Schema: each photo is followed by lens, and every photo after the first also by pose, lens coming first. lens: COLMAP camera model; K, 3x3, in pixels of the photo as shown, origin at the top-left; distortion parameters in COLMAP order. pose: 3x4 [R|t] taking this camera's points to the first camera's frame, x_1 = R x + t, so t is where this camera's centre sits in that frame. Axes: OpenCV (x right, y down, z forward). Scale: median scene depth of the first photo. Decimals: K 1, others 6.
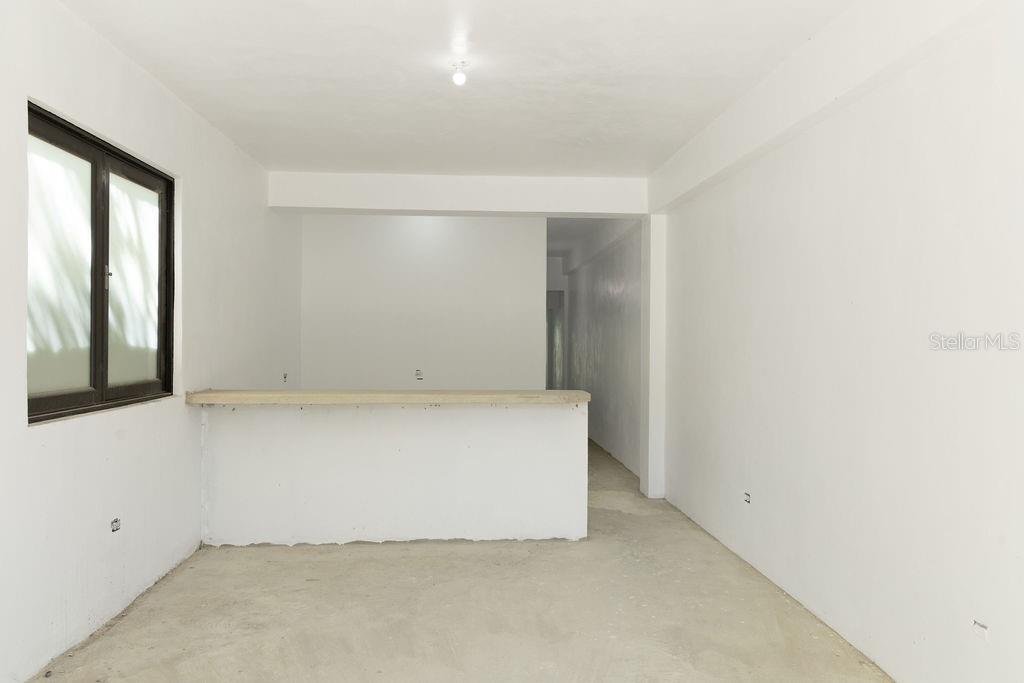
lens RADIAL K [[798.9, 0, 511.7], [0, 798.9, 342.9], [0, 0, 1]] dist [0.004123, 0.010850]
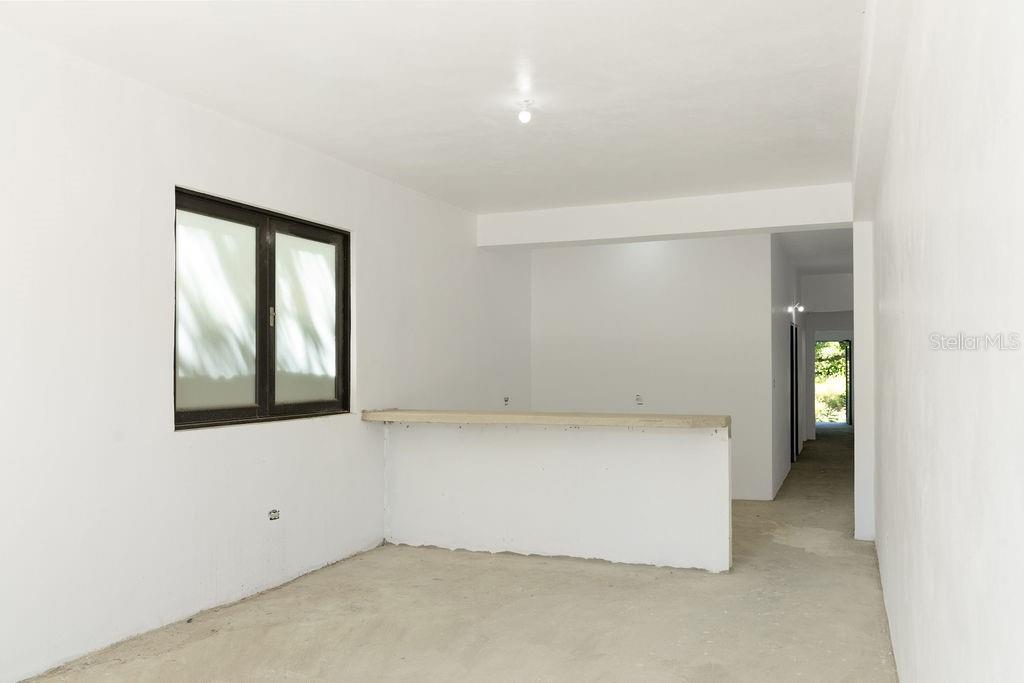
lens RADIAL K [[798.9, 0, 508.0], [0, 798.9, 361.2], [0, 0, 1]] dist [0.004123, 0.010850]
pose [[0.893884, -0.013872, -0.448084, 0.317007], [0.008727, 0.999870, -0.013546, 0.006337], [0.448214, 0.008198, 0.893889, 0.037655]]
